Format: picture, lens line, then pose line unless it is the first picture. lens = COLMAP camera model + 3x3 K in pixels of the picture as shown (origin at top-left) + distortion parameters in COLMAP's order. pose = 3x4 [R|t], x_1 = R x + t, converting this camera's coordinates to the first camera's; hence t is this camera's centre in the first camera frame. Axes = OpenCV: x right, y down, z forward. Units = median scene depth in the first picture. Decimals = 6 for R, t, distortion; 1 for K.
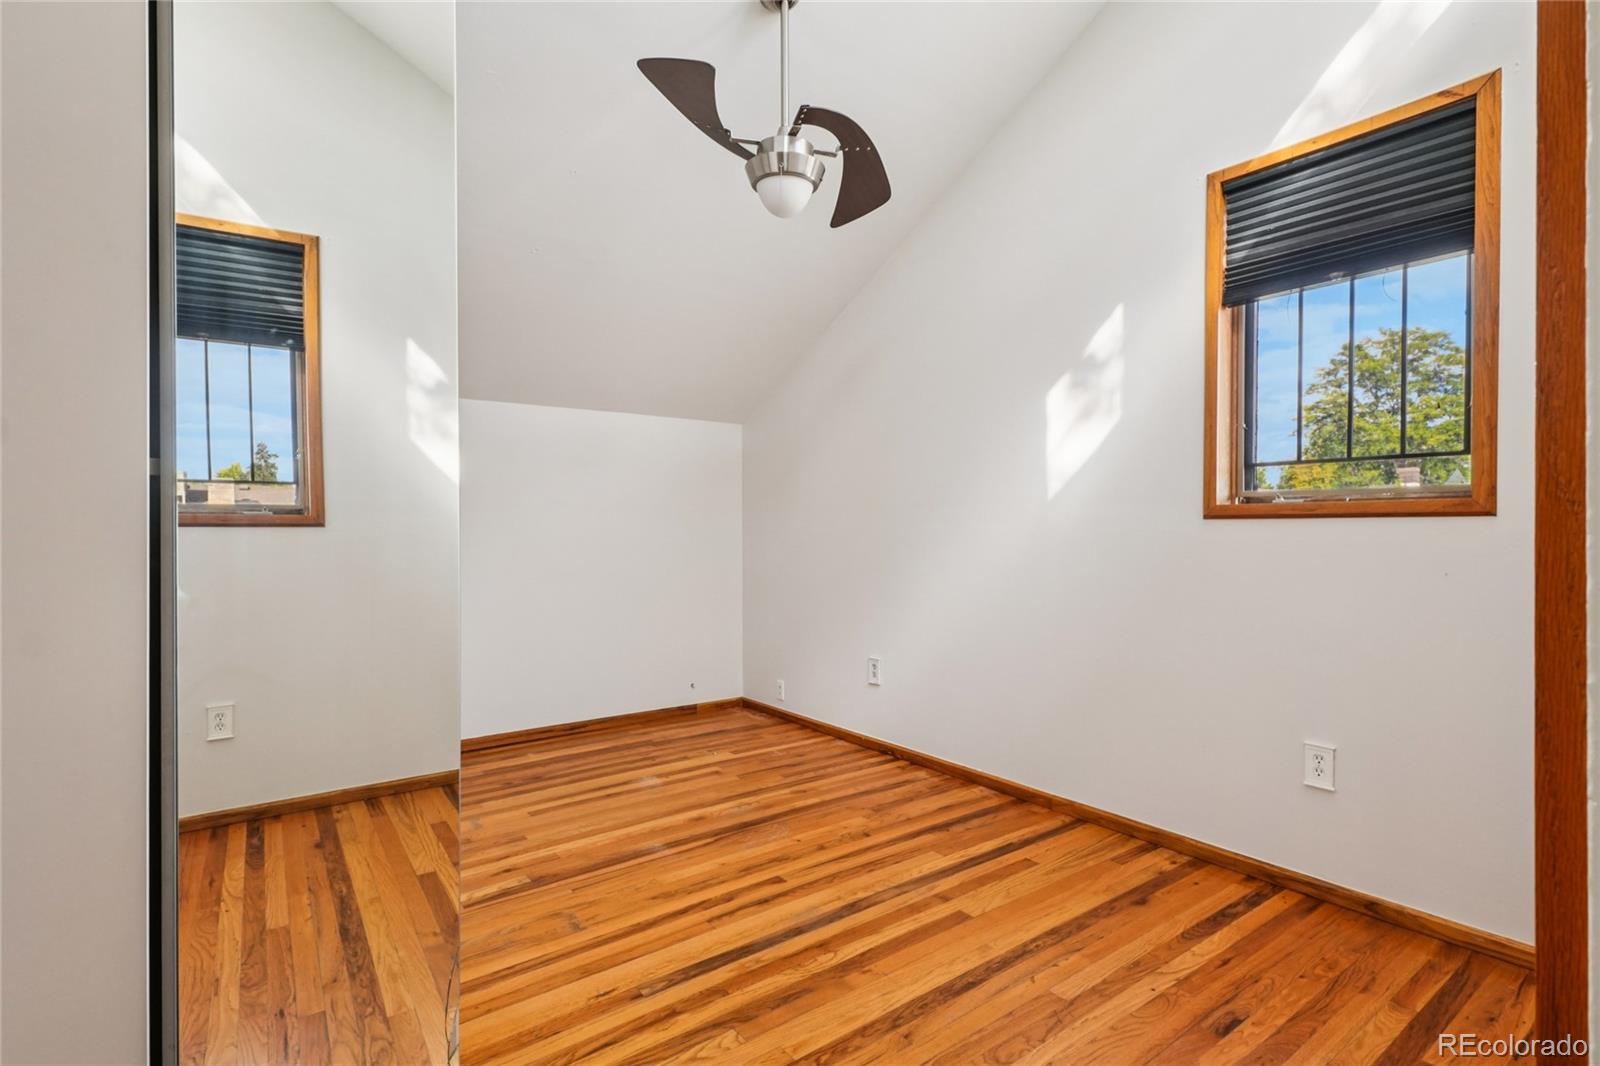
lens RADIAL K [[792.8, 0, 807.8], [0, 792.8, 529.9], [0, 0, 1]] dist [-0.000556, -0.000312]
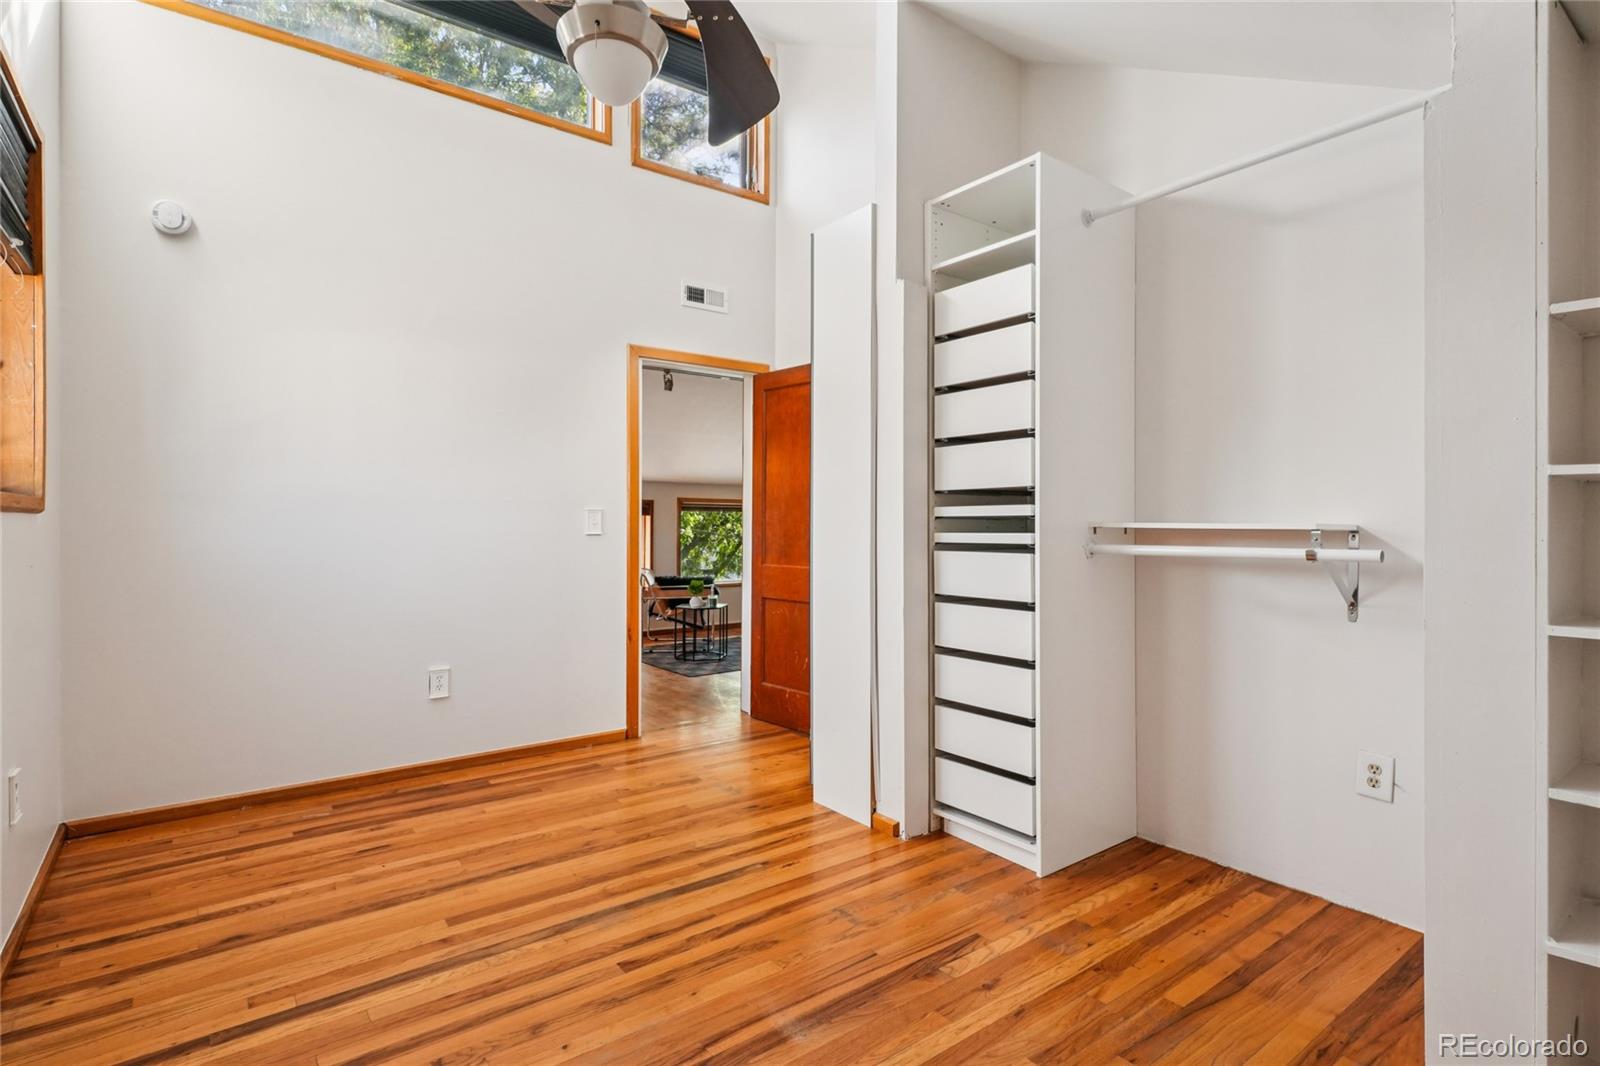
lens RADIAL K [[792.8, 0, 807.8], [0, 792.8, 529.9], [0, 0, 1]] dist [-0.000556, -0.000312]
pose [[-0.999999, 0.000235, -0.001641, -0.233906], [0.000221, 0.999966, 0.008292, -0.002497], [0.001643, 0.008291, -0.999964, 1.929214]]
